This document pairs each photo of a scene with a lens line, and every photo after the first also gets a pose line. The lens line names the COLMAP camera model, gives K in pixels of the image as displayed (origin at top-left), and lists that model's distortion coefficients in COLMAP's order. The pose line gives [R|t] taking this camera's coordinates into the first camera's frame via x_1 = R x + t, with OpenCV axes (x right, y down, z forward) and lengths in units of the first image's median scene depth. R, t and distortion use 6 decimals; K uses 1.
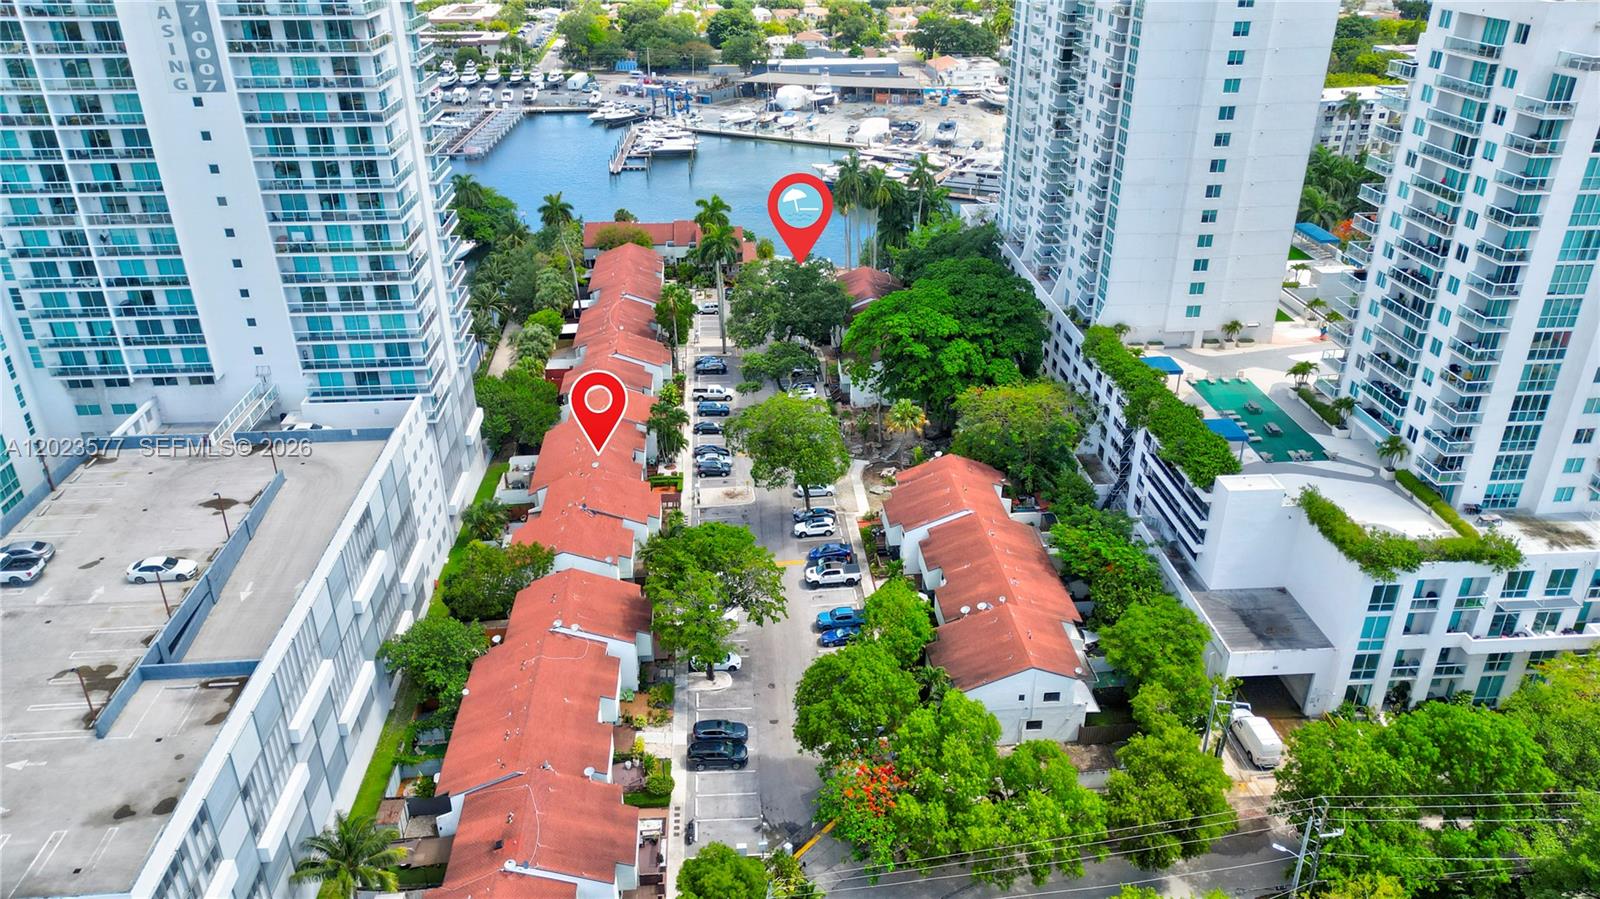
lens RADIAL K [[1112.4, 0, 805.4], [0, 1112.4, 449.6], [0, 0, 1]] dist [0.090750, -0.107369]
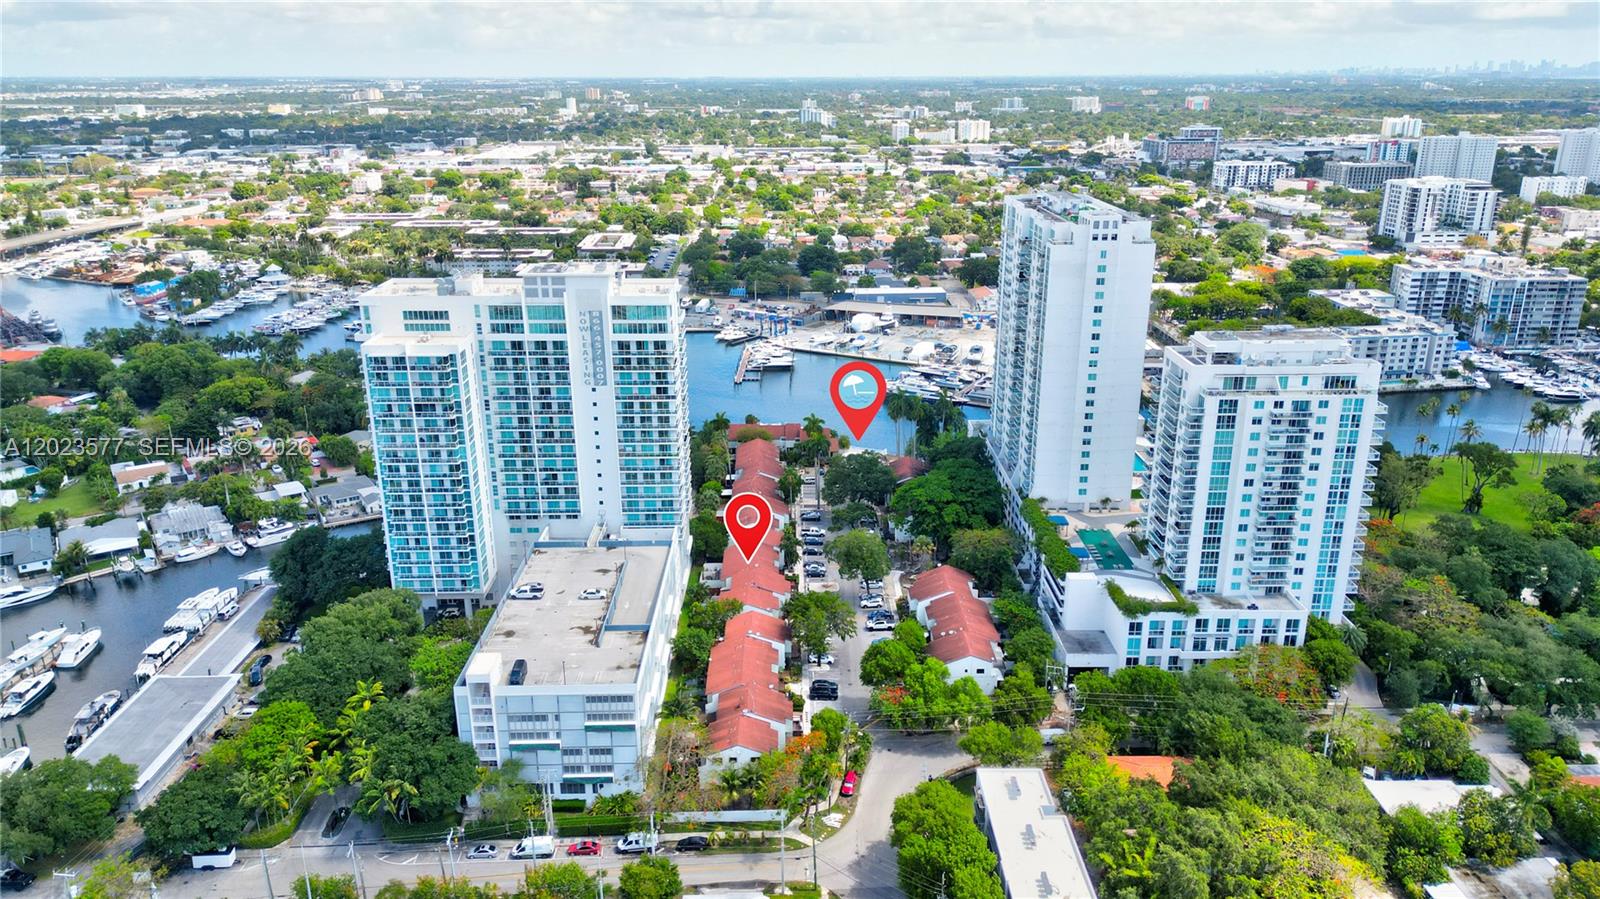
lens RADIAL K [[1112.4, 0, 805.4], [0, 1112.4, 449.6], [0, 0, 1]] dist [0.090750, -0.107369]
pose [[0.998032, 0.018031, -0.060055, 0.005003], [-0.026512, 0.989285, -0.143568, 0.090731], [0.056823, 0.144877, 0.987817, -0.922824]]
